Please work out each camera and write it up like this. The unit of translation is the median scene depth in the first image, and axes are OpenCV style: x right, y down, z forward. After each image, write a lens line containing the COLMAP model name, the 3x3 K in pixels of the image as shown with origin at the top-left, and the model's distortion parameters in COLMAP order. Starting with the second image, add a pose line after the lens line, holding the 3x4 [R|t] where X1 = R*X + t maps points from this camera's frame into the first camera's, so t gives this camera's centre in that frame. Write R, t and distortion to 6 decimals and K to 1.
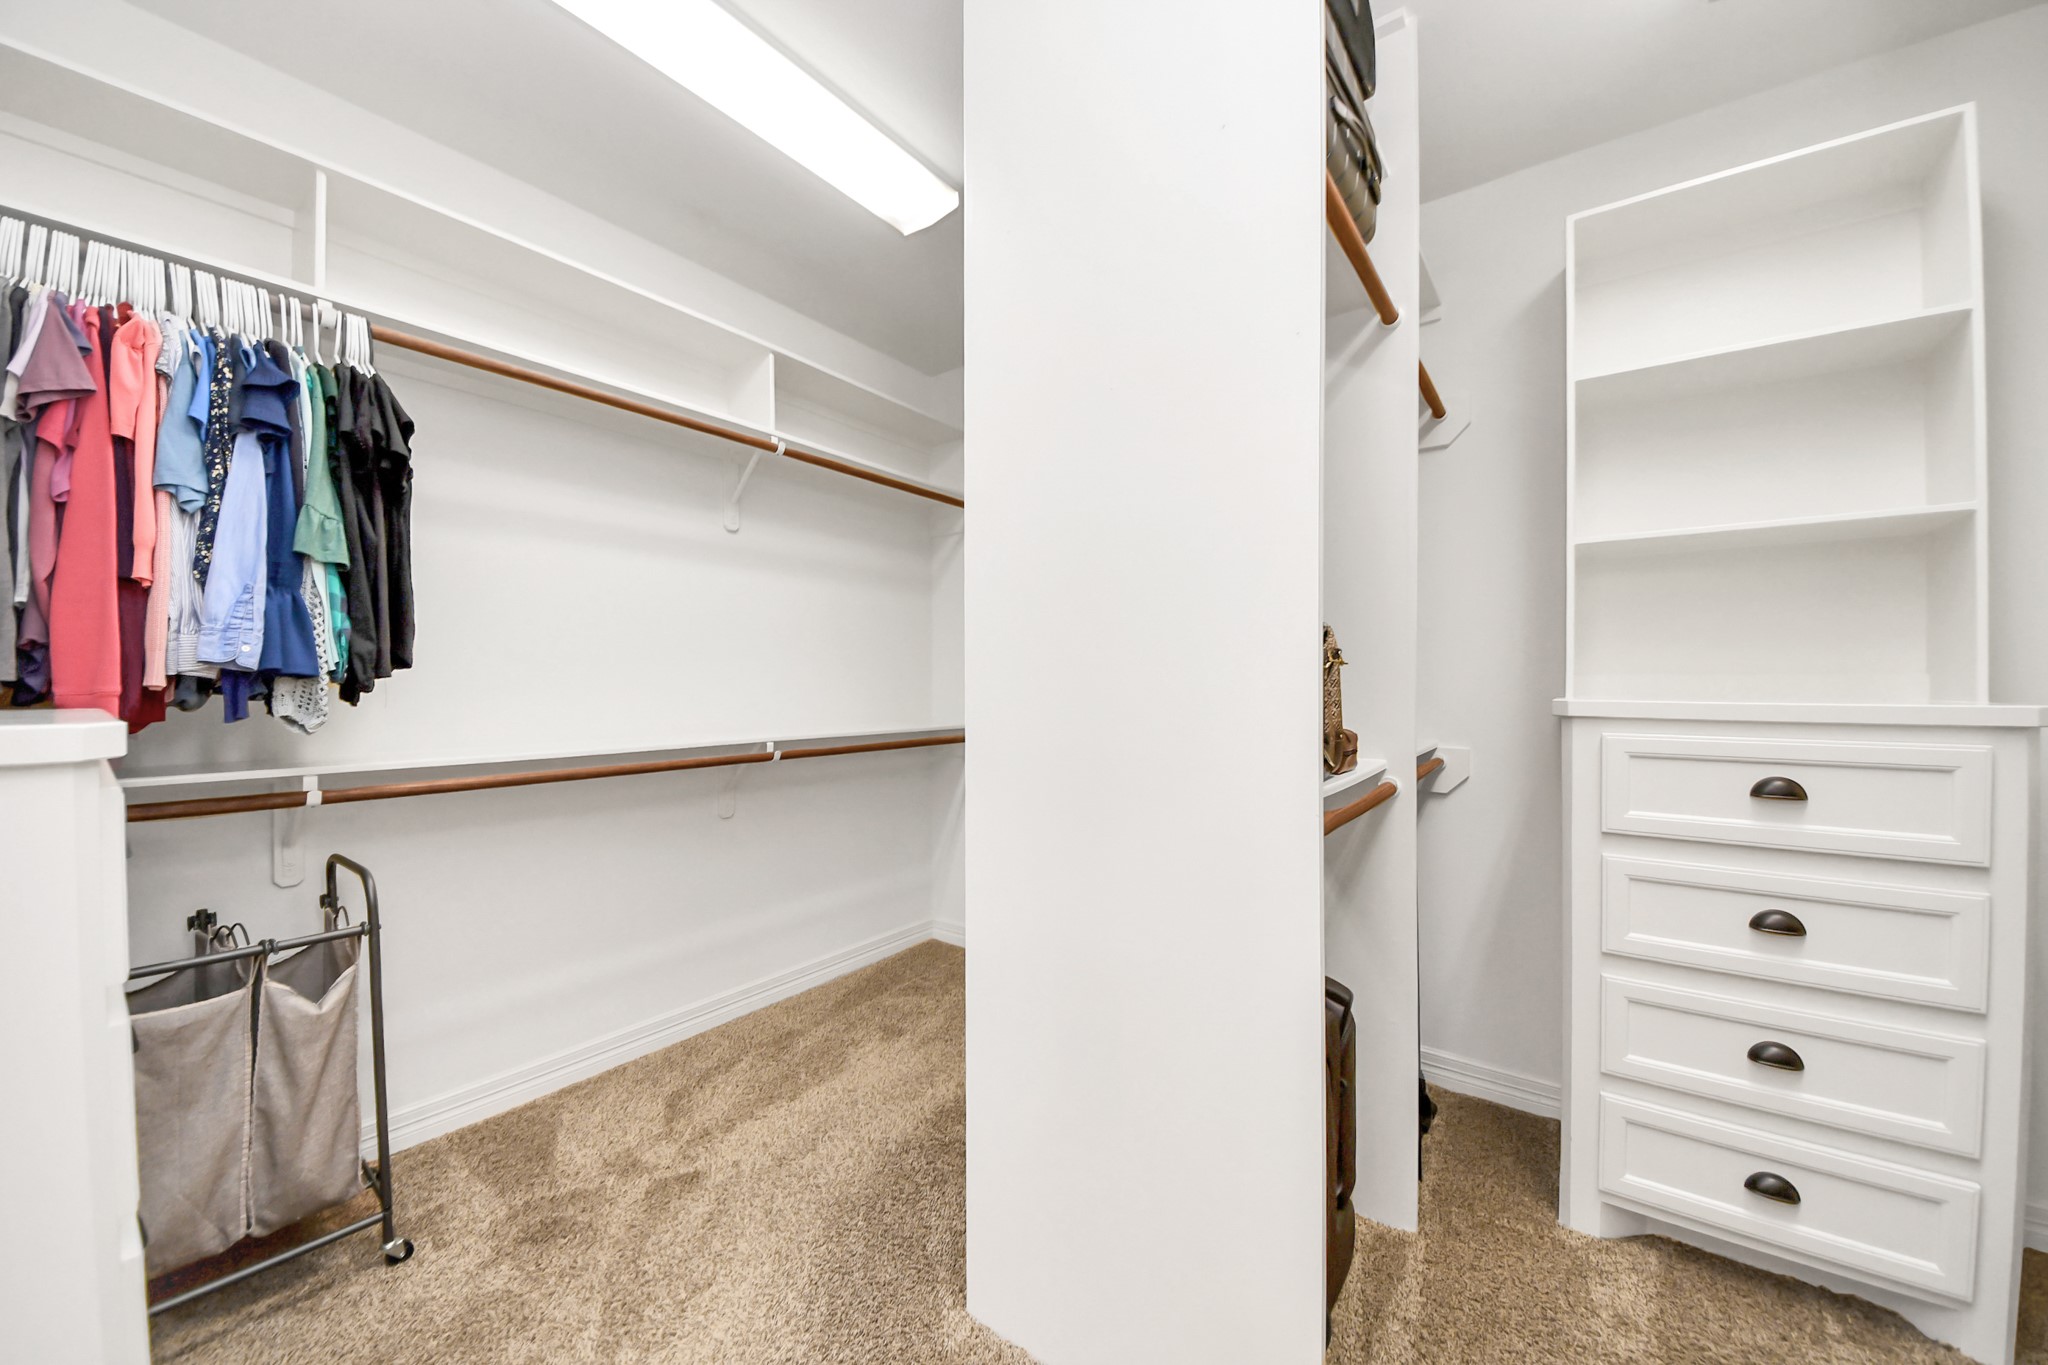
lens RADIAL K [[747.5, 0, 1024.0], [0, 747.5, 682.5], [0, 0, 1]] dist [0.000869, -0.005400]
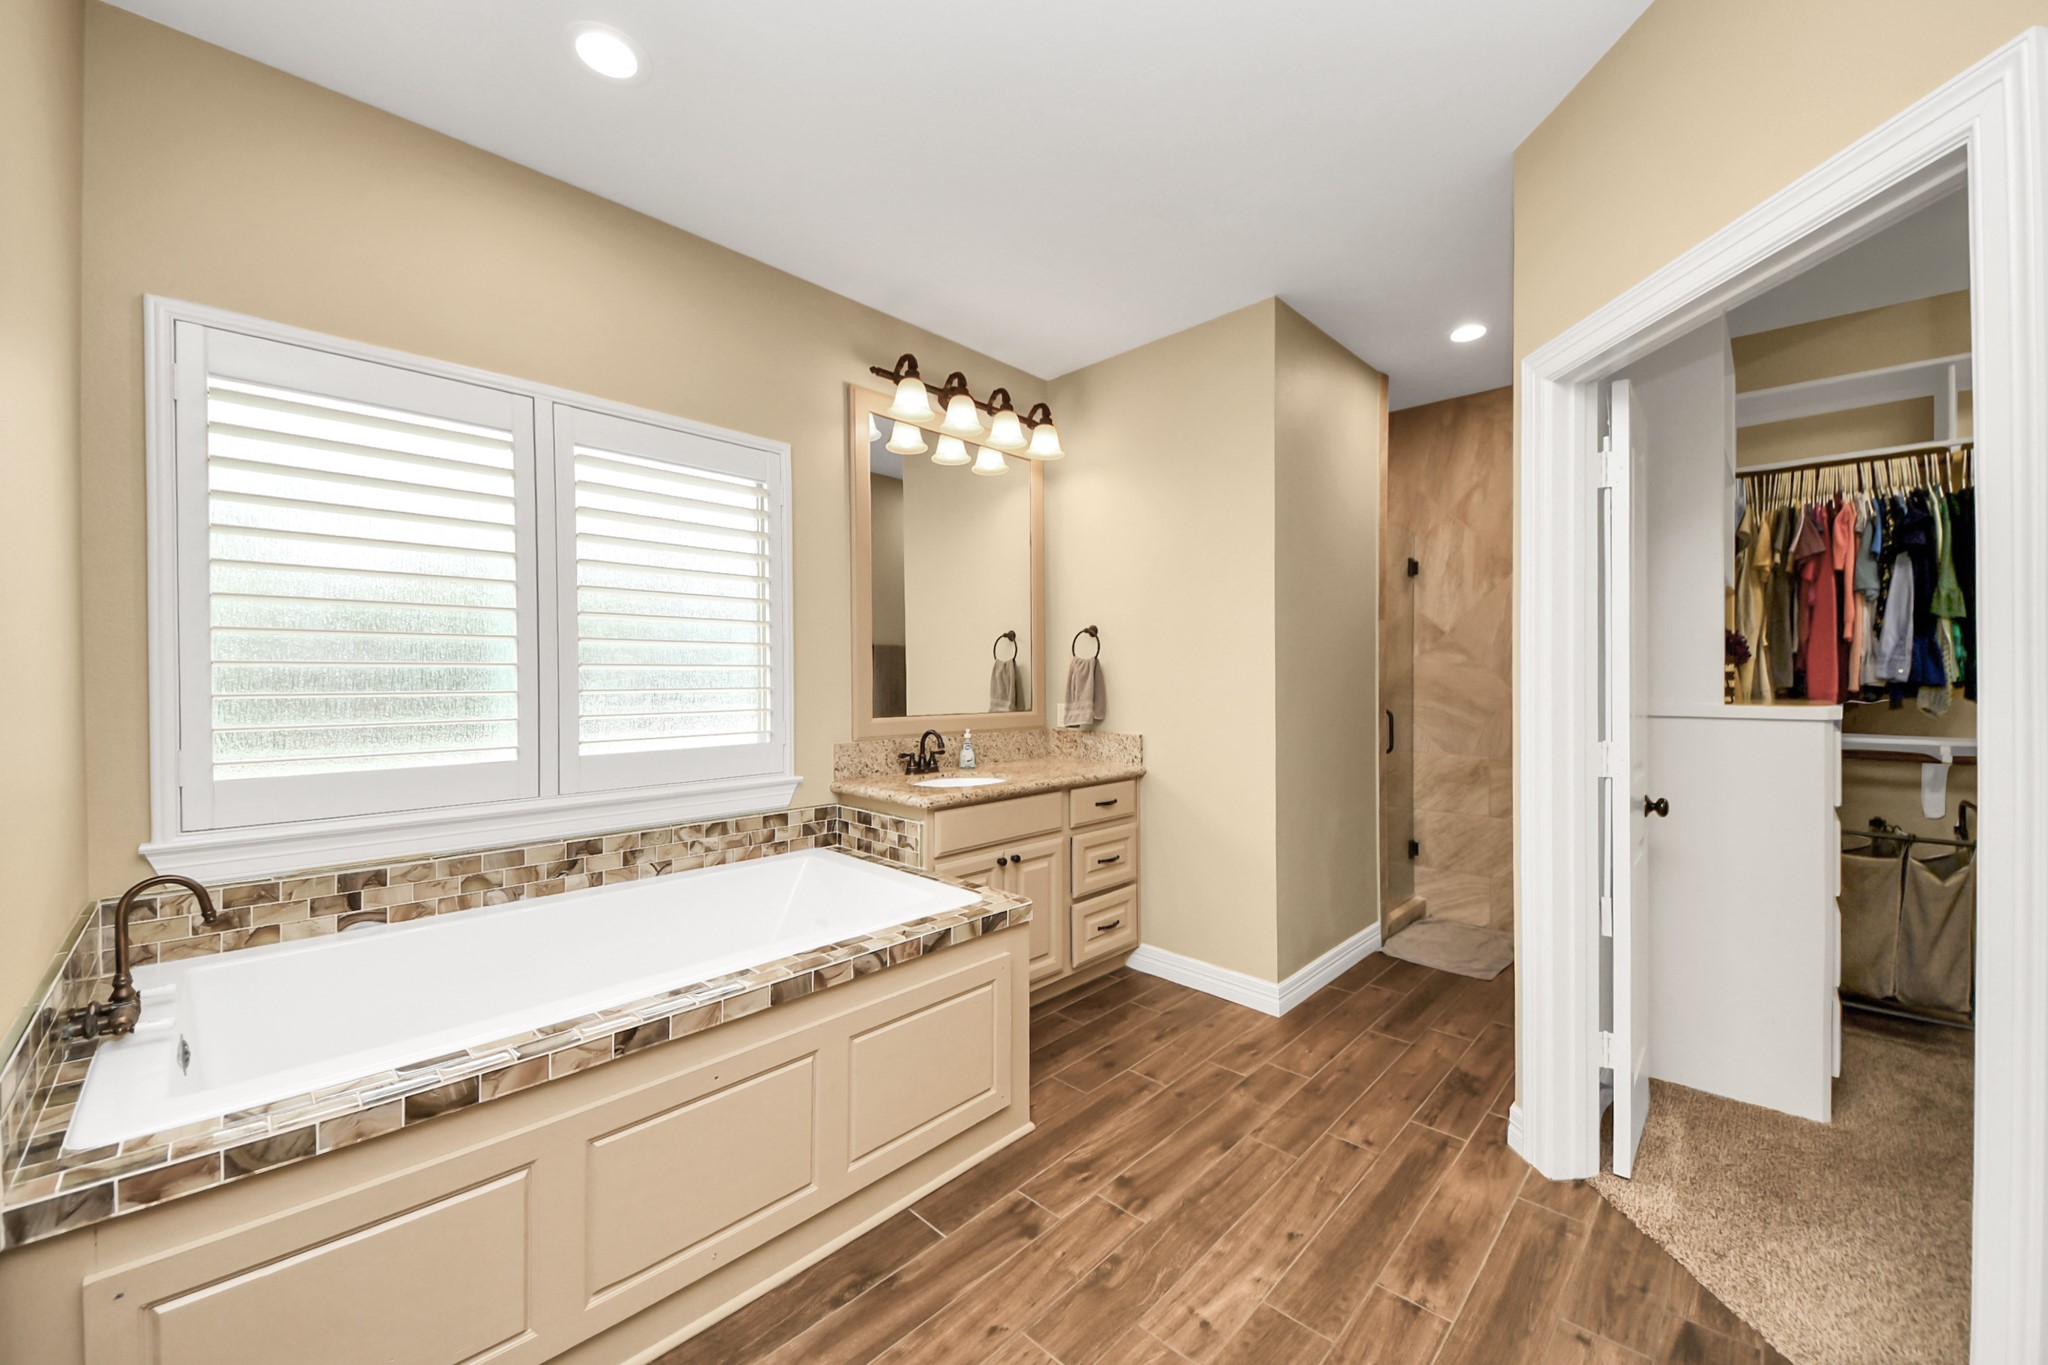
lens RADIAL K [[763.5, 0, 1024.0], [0, 763.5, 682.5], [0, 0, 1]] dist [0.000620, -0.006003]
pose [[-0.119518, 0.012904, -0.992748, 1.064256], [0.004110, 0.999913, 0.012502, -0.047961], [0.992824, -0.002586, -0.119561, -0.927214]]
